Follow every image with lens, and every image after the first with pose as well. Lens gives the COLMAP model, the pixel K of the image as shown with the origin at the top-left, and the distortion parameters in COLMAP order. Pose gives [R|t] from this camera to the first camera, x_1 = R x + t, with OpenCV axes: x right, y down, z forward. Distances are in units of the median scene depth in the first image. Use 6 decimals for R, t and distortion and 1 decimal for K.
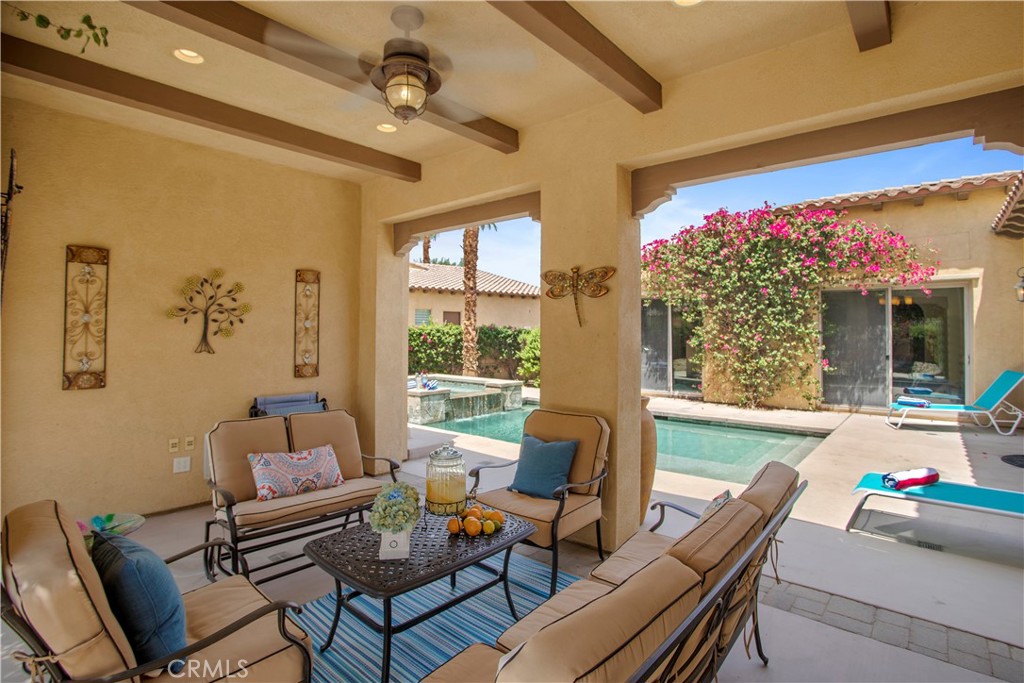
lens RADIAL K [[496.9, 0, 512.3], [0, 496.9, 322.4], [0, 0, 1]] dist [-0.042458, 0.003282]
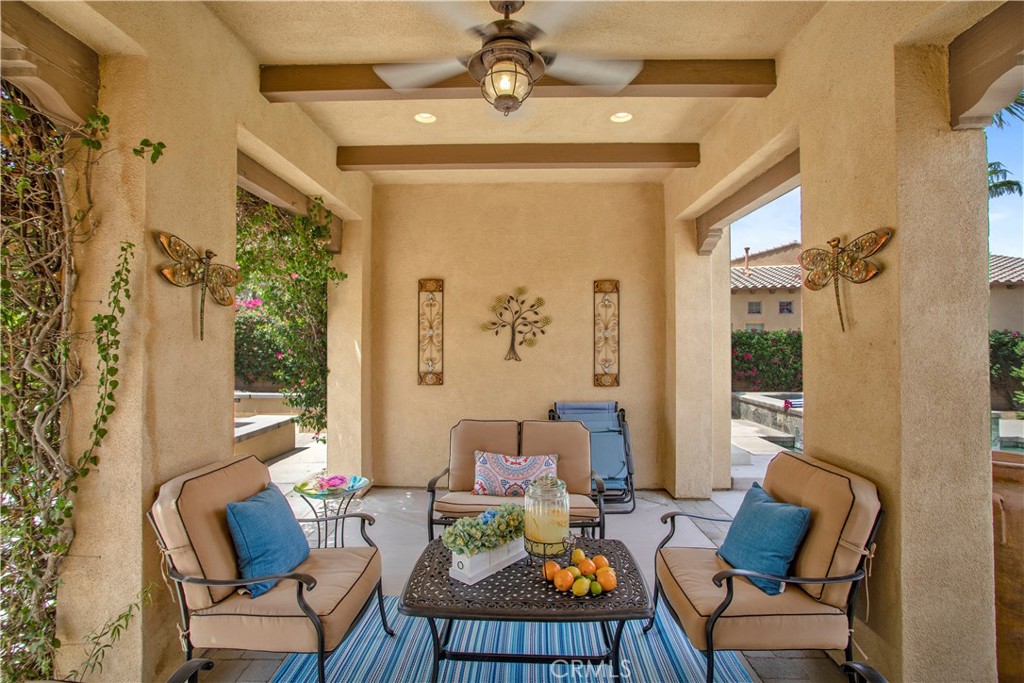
lens RADIAL K [[496.9, 0, 515.9], [0, 496.9, 336.2], [0, 0, 1]] dist [-0.042458, 0.003282]
pose [[0.648824, -0.012591, -0.760834, 0.286169], [0.019850, 0.999803, 0.000382, 0.005031], [0.760680, -0.015351, 0.648946, 0.243329]]
